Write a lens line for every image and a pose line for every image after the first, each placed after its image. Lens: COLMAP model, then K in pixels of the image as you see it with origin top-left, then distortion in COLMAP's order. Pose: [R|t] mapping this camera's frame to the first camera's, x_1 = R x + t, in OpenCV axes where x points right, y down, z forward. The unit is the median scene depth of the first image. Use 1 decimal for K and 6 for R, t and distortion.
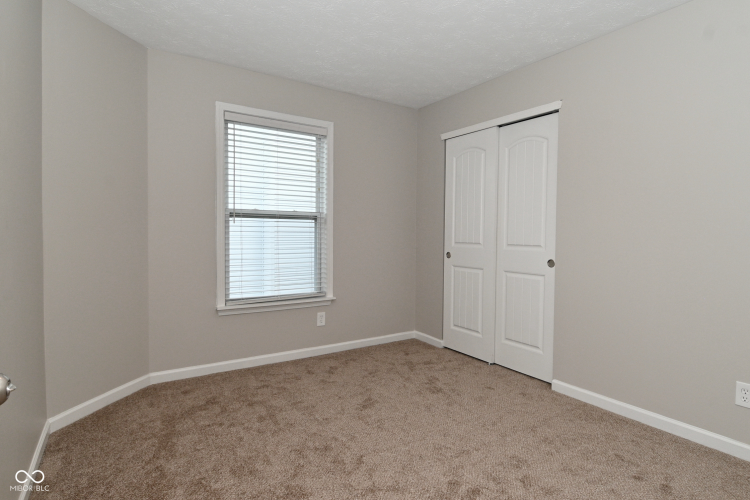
lens RADIAL K [[393.7, 0, 378.7], [0, 393.7, 245.9], [0, 0, 1]] dist [0.000762, -0.014148]
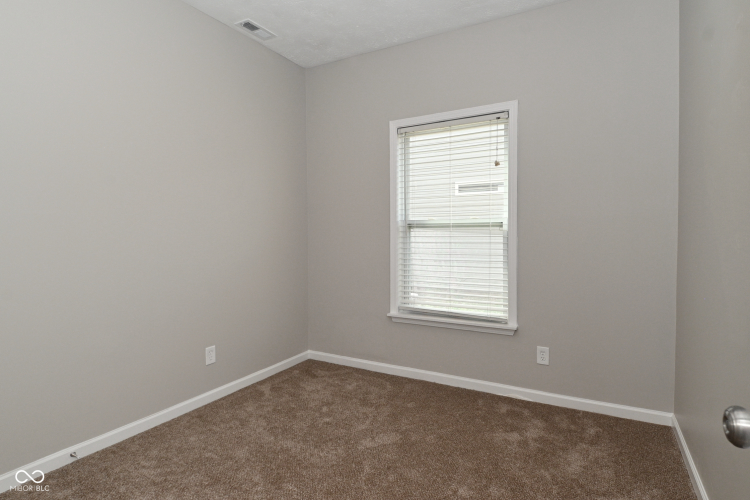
lens RADIAL K [[393.7, 0, 373.5], [0, 393.7, 250.3], [0, 0, 1]] dist [0.000762, -0.014148]
pose [[0.431791, 0.019495, -0.901763, 0.401924], [-0.029584, 0.999535, 0.007443, -0.015565], [0.901488, 0.023464, 0.432167, 0.367370]]
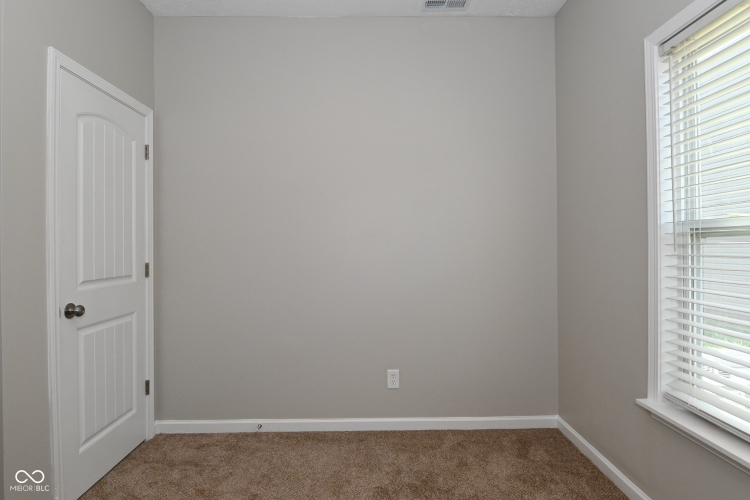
lens RADIAL K [[393.7, 0, 372.8], [0, 393.7, 252.2], [0, 0, 1]] dist [0.000762, -0.014148]
pose [[-0.548825, -0.008990, -0.835889, 0.208310], [-0.048677, 0.998589, 0.021220, -0.035410], [0.834519, 0.052334, -0.548488, 0.729522]]
